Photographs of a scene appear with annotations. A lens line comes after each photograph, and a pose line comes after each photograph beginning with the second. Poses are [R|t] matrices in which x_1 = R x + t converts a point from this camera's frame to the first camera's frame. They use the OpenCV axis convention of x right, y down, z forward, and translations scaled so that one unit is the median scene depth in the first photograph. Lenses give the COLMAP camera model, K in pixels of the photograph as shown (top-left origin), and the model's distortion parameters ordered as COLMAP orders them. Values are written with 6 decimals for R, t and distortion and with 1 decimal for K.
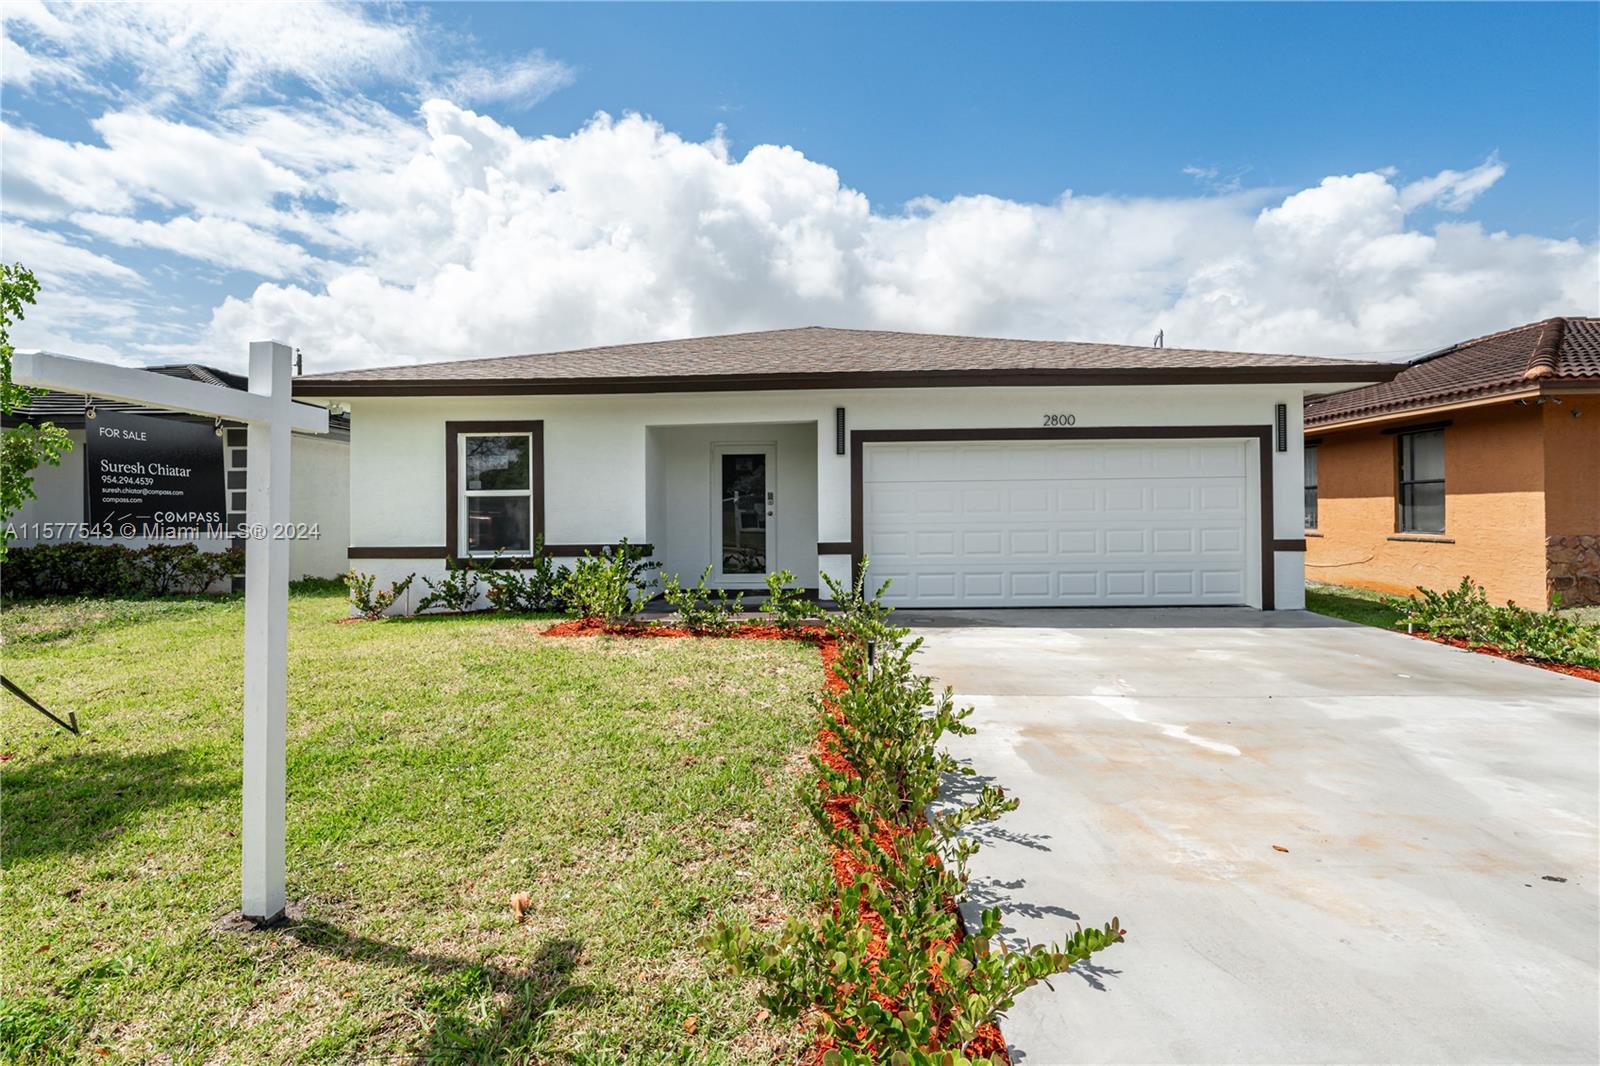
lens RADIAL K [[722.0, 0, 800.0], [0, 722.0, 533.0], [0, 0, 1]] dist [0.000145, 0.000302]
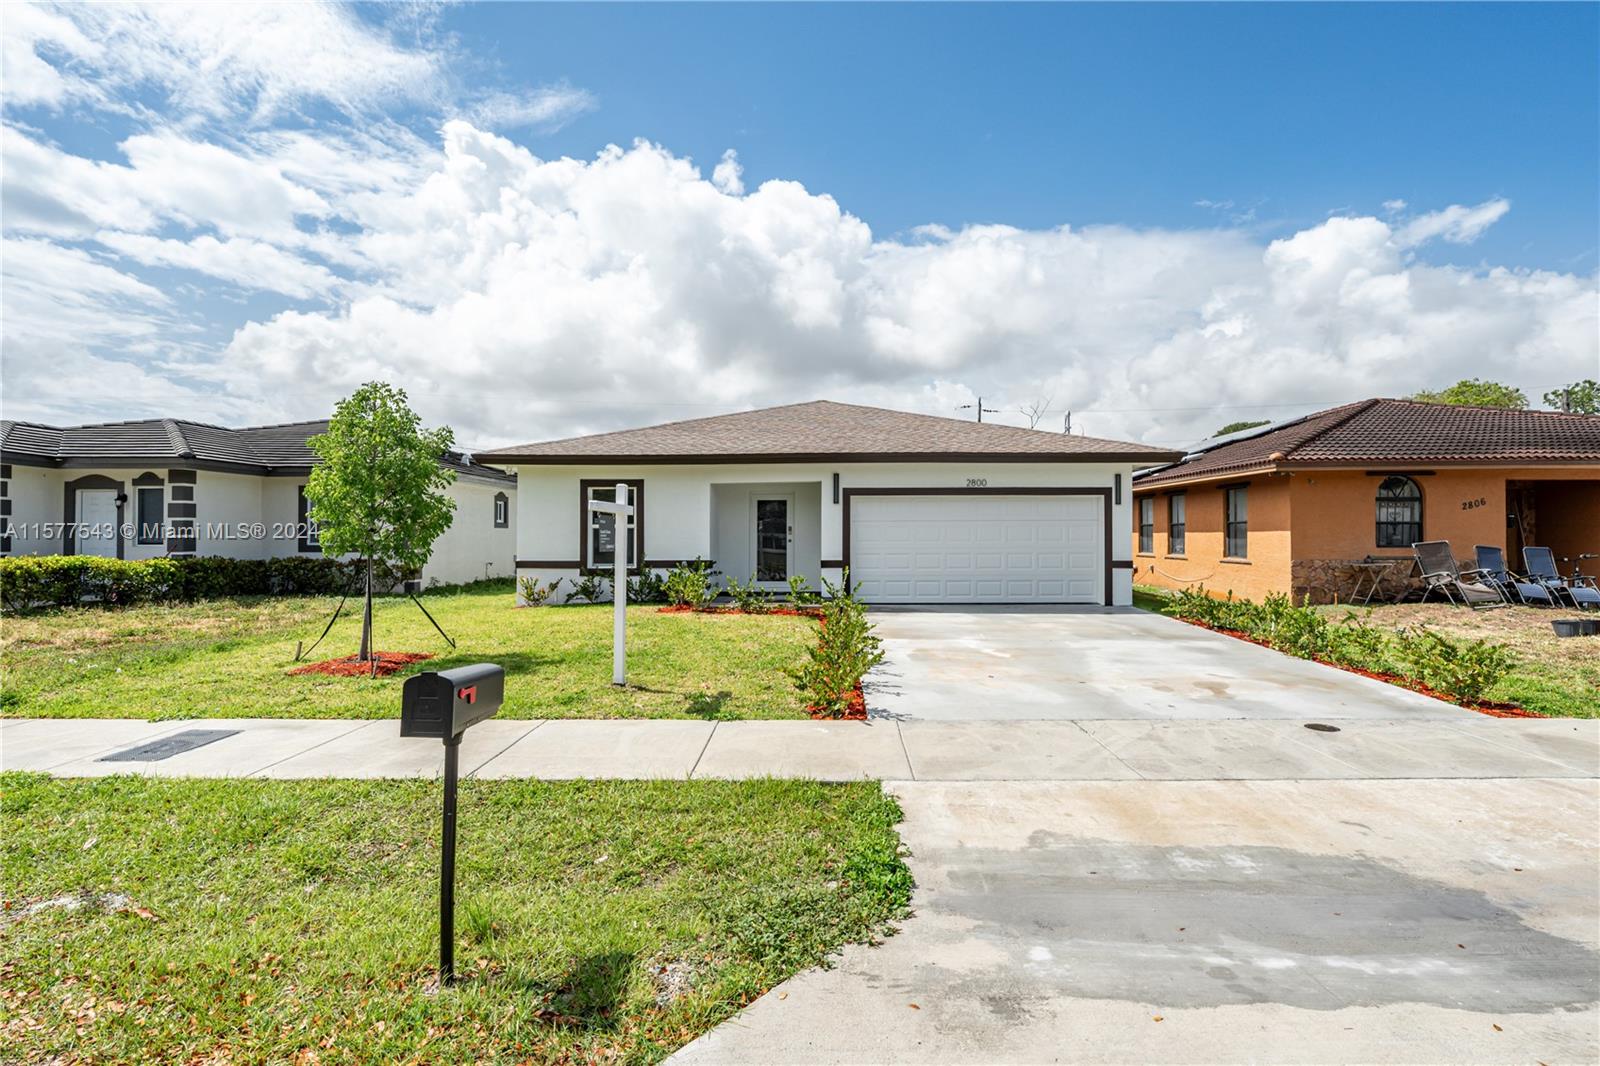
lens RADIAL K [[722.0, 0, 800.0], [0, 722.0, 533.0], [0, 0, 1]] dist [0.000145, 0.000302]
pose [[0.999957, 0.008475, -0.003722, -0.014545], [-0.008578, 0.999559, -0.028426, -0.000545], [0.003480, 0.028457, 0.999589, -0.536041]]
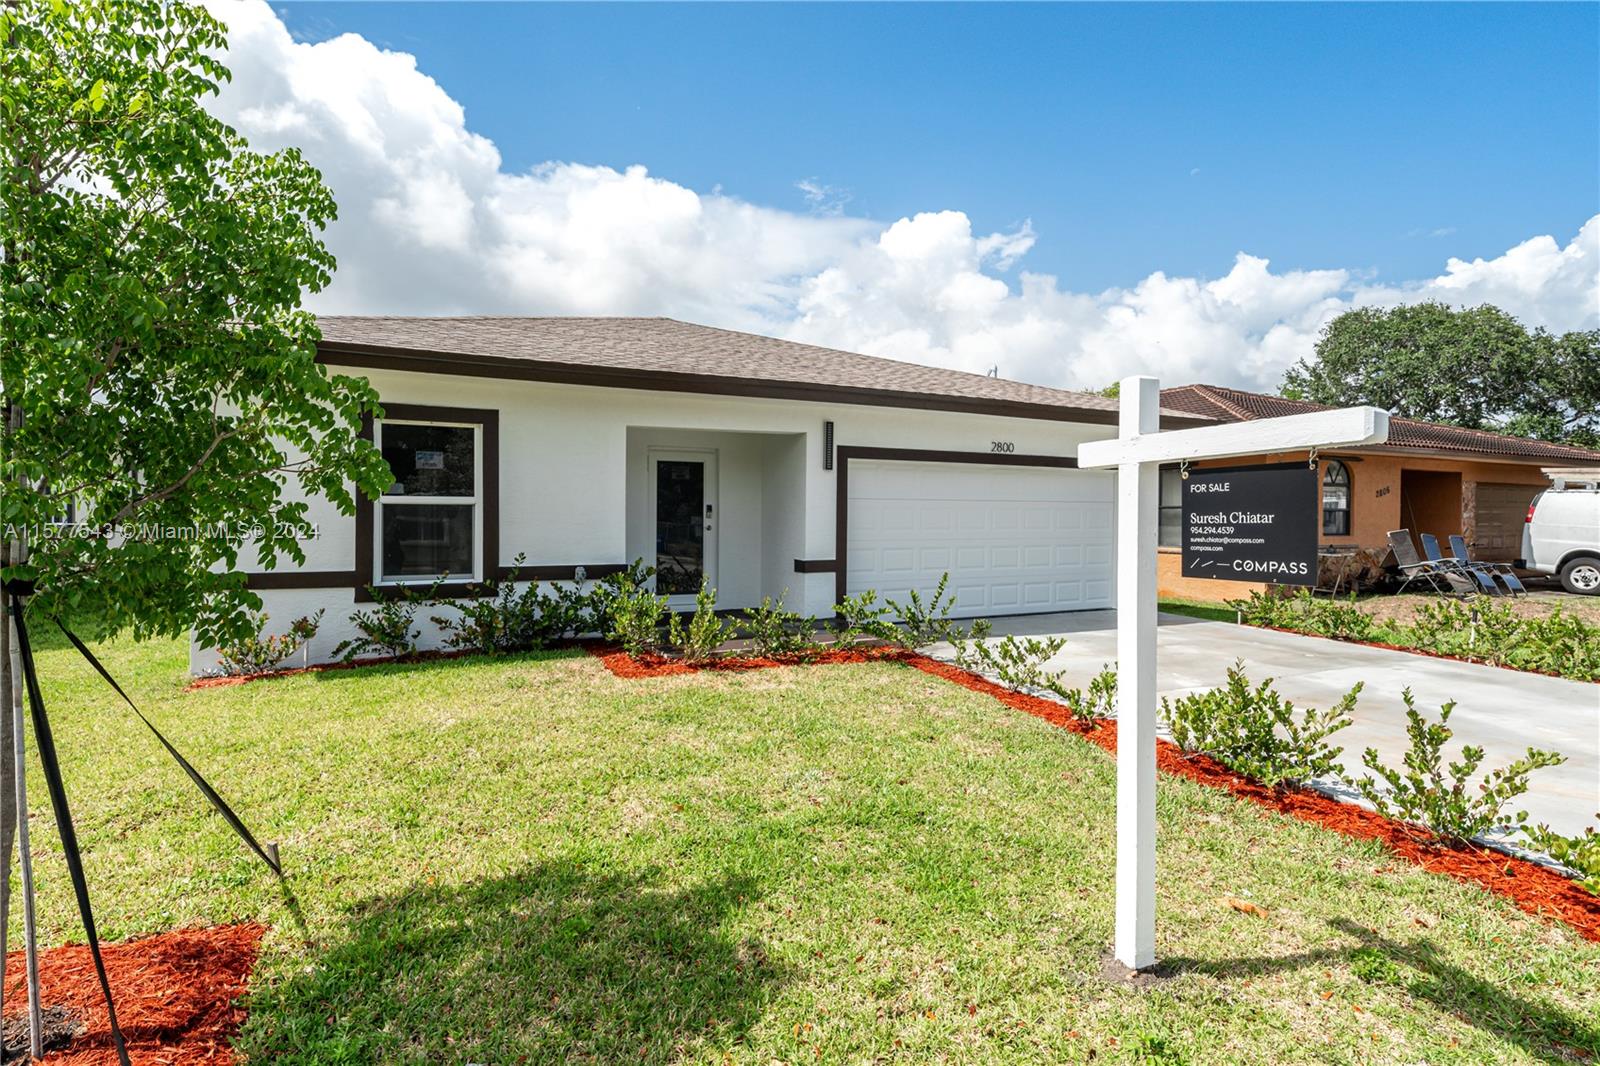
lens RADIAL K [[791.6, 0, 800.8], [0, 791.6, 545.5], [0, 0, 1]] dist [0.023277, -0.000058]
pose [[0.886954, -0.001724, 0.461854, -0.458927], [-0.001585, 0.999976, 0.006777, -0.013281], [-0.461854, -0.006743, 0.886930, 0.066816]]
